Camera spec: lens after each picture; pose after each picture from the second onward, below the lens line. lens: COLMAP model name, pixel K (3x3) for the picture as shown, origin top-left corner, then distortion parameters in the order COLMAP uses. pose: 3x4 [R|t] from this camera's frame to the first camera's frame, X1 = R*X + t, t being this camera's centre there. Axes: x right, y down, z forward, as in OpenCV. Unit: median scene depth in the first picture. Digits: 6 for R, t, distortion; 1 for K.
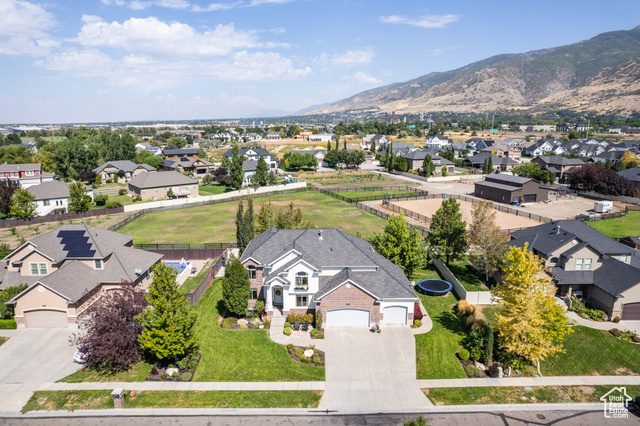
lens RADIAL K [[409.0, 0, 320.0], [0, 409.0, 213.0], [0, 0, 1]] dist [-0.083791, 0.071967]
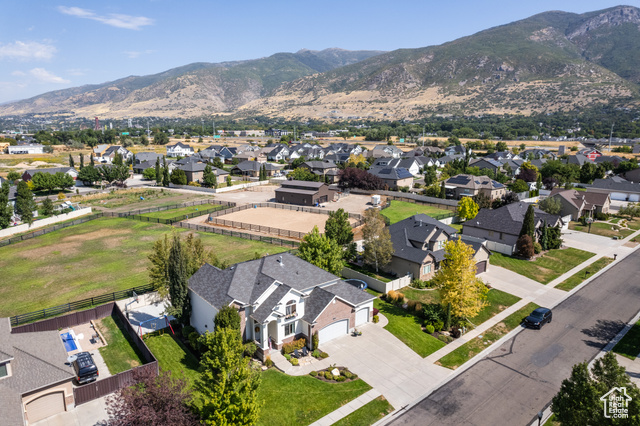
lens RADIAL K [[409.0, 0, 320.0], [0, 409.0, 213.0], [0, 0, 1]] dist [-0.083791, 0.071967]
pose [[0.773855, -0.124177, 0.621070, -0.026970], [0.131693, 0.990708, 0.033994, -0.004307], [-0.619520, 0.055484, 0.783018, 0.007366]]
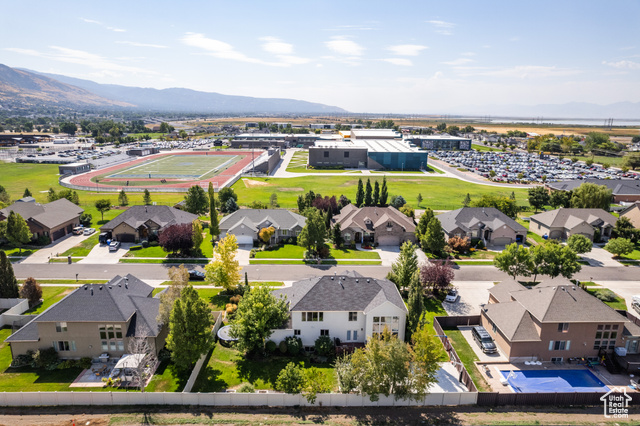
lens RADIAL K [[409.0, 0, 320.0], [0, 409.0, 213.0], [0, 0, 1]] dist [-0.083791, 0.071967]
pose [[-0.999603, -0.002378, -0.028082, 0.004348], [-0.014594, 0.896104, 0.443604, -0.033537], [0.024109, 0.443838, -0.895783, 0.102316]]
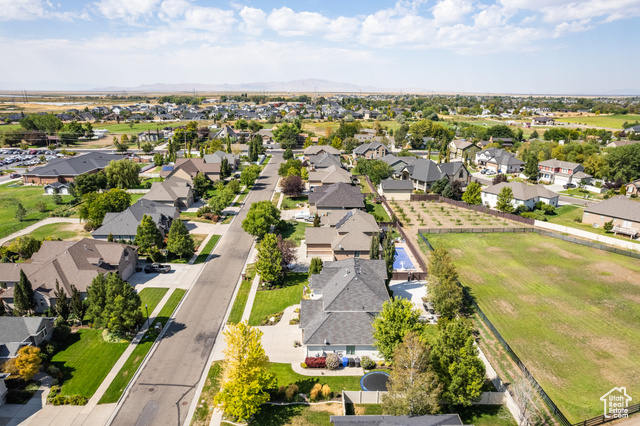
lens RADIAL K [[409.0, 0, 320.0], [0, 409.0, 213.0], [0, 0, 1]] dist [-0.083791, 0.071967]
pose [[0.019339, 0.290832, -0.956579, 0.058010], [-0.226014, 0.933263, 0.279174, -0.022657], [0.973932, 0.210801, 0.083780, 0.039254]]
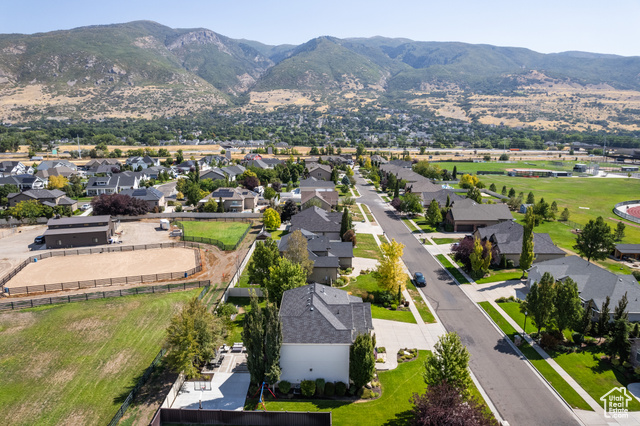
lens RADIAL K [[409.0, 0, 320.0], [0, 409.0, 213.0], [0, 0, 1]] dist [-0.083791, 0.071967]
pose [[0.004393, -0.192916, 0.981206, -0.054651], [0.212401, 0.959006, 0.187600, -0.018936], [-0.977173, 0.207585, 0.045188, 0.046289]]
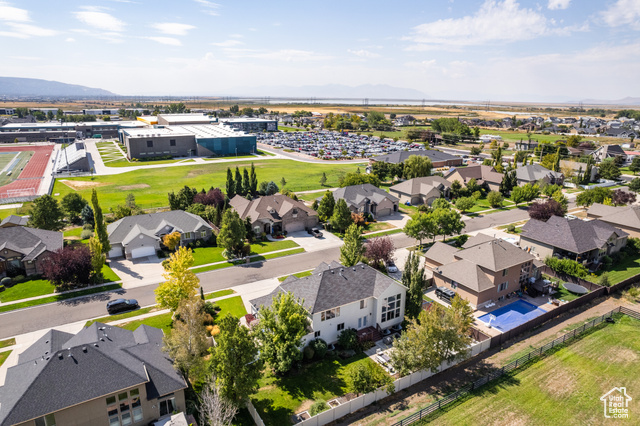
lens RADIAL K [[409.0, 0, 320.0], [0, 409.0, 213.0], [0, 0, 1]] dist [-0.083791, 0.071967]
pose [[-0.852615, 0.134234, -0.505004, 0.031656], [-0.124306, 0.886594, 0.445532, -0.032156], [0.507539, 0.442642, -0.739237, 0.091908]]
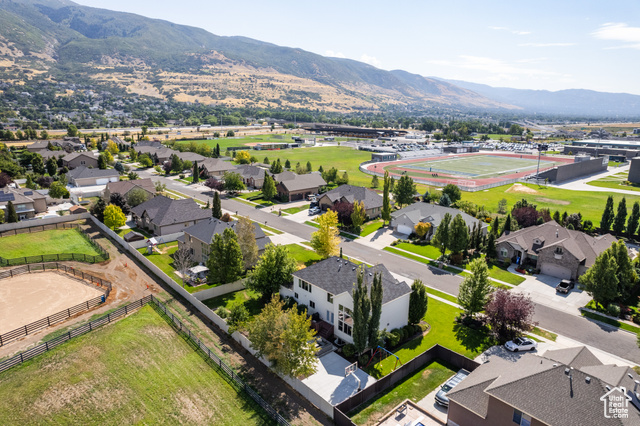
lens RADIAL K [[409.0, 0, 320.0], [0, 409.0, 213.0], [0, 0, 1]] dist [-0.083791, 0.071967]
pose [[-0.659718, -0.185266, 0.728319, -0.041806], [0.155733, 0.914397, 0.373664, -0.028407], [-0.735200, 0.359937, -0.574392, 0.087773]]
